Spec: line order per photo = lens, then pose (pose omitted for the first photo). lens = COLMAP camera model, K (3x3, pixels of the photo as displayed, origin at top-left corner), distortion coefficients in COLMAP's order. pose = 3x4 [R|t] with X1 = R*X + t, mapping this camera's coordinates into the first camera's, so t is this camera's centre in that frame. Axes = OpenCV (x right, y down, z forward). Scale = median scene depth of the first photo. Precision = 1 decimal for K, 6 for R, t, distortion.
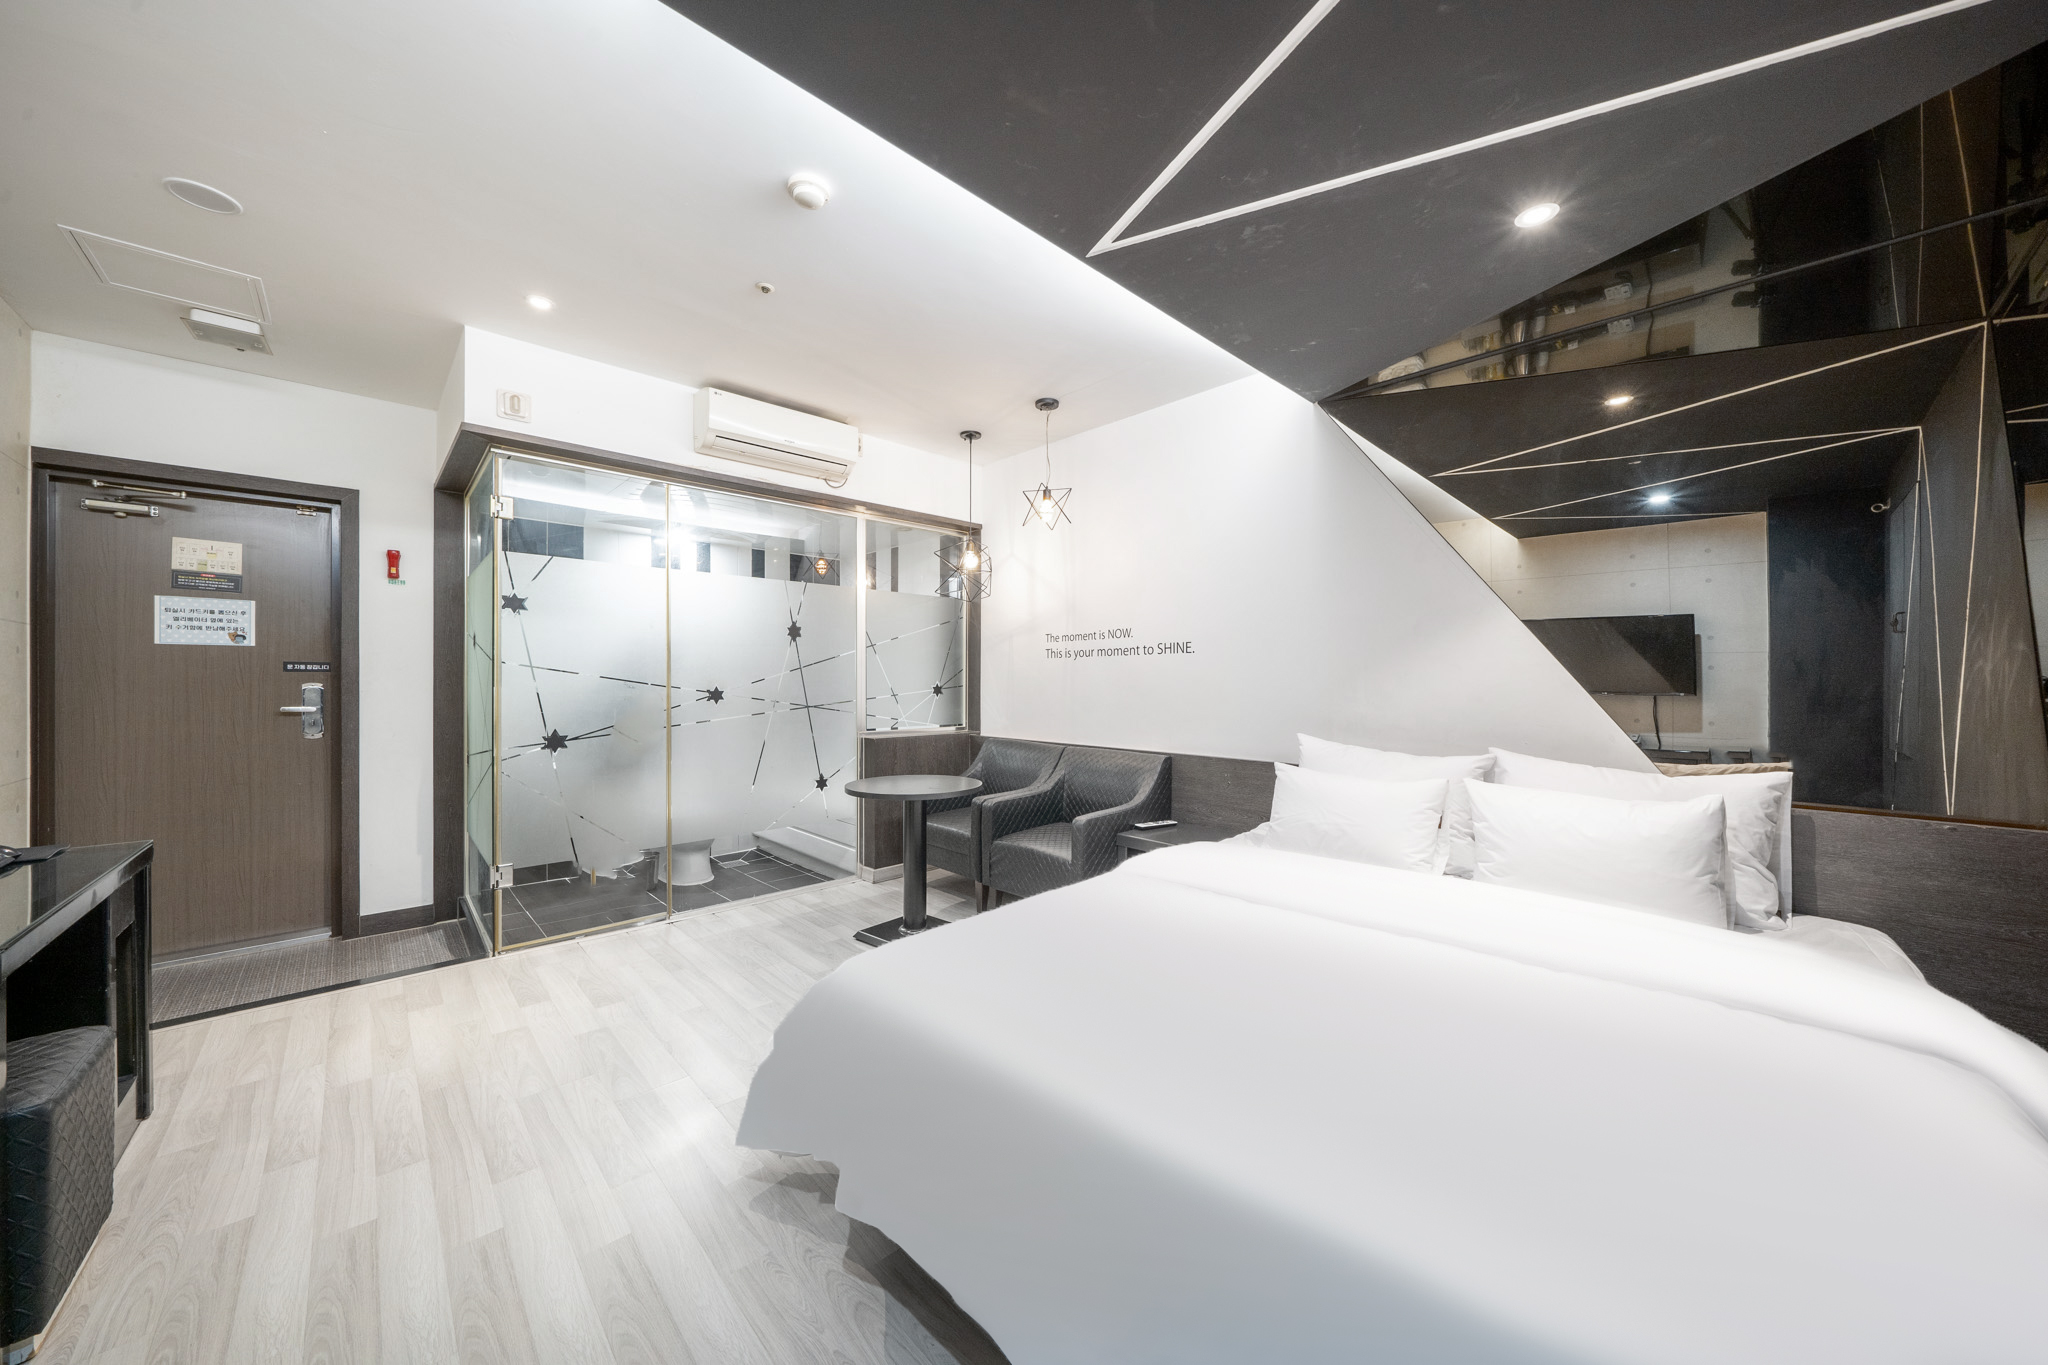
lens RADIAL K [[709.6, 0, 1024.0], [0, 709.6, 682.5], [0, 0, 1]] dist [-0.002372, 0.000022]
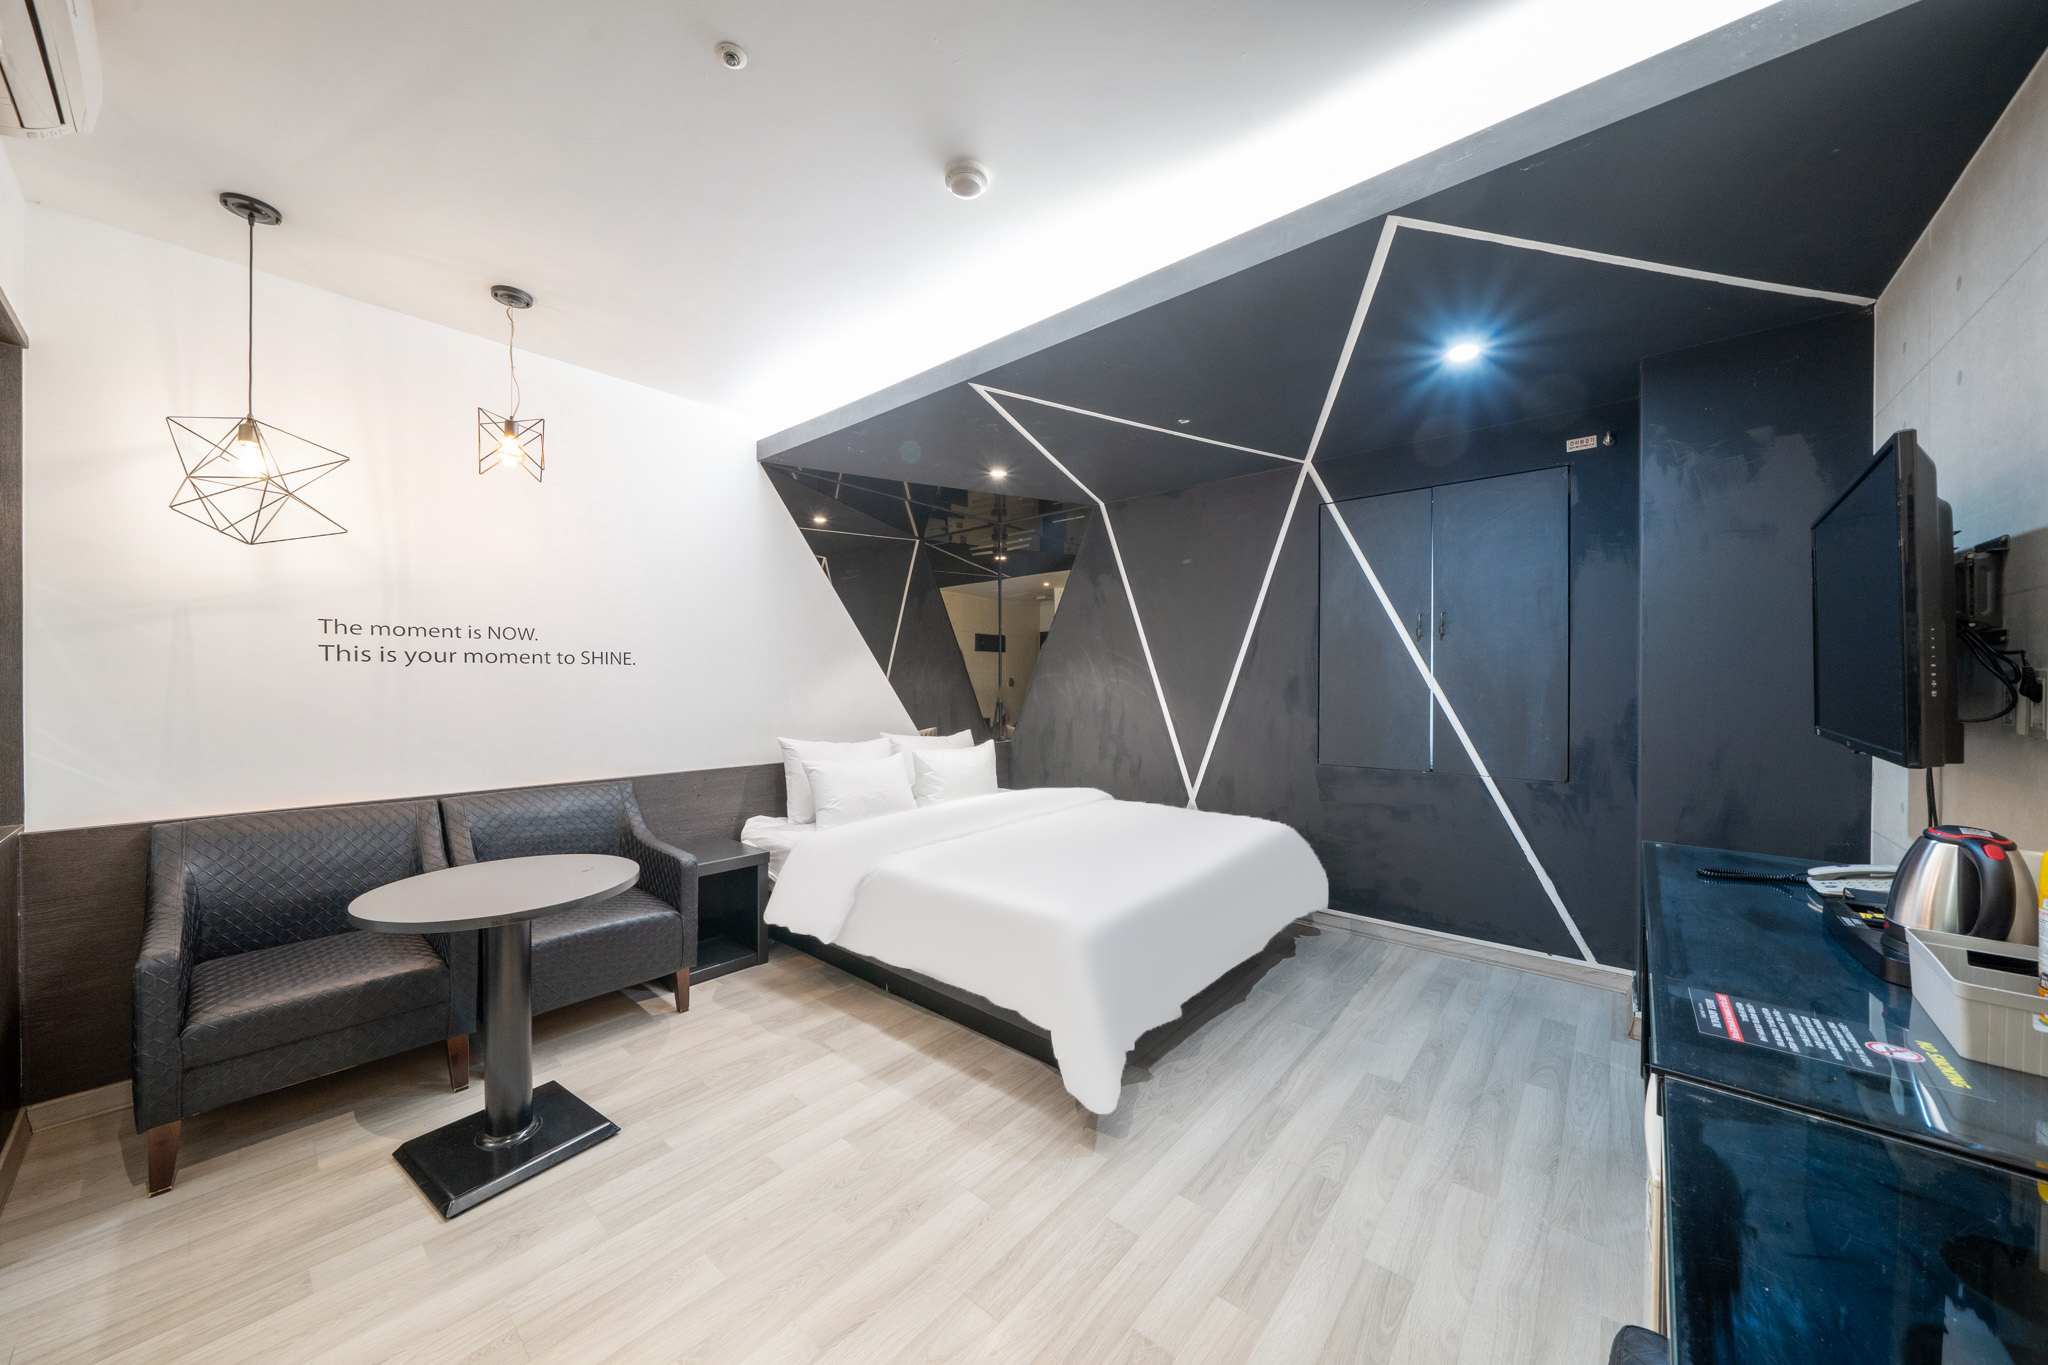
lens RADIAL K [[709.6, 0, 1024.0], [0, 709.6, 682.5], [0, 0, 1]] dist [-0.002372, 0.000022]
pose [[-0.114339, -0.001605, 0.993440, -0.670183], [0.002276, 0.999996, 0.001877, -0.018150], [-0.993439, 0.002476, -0.114335, 0.557238]]
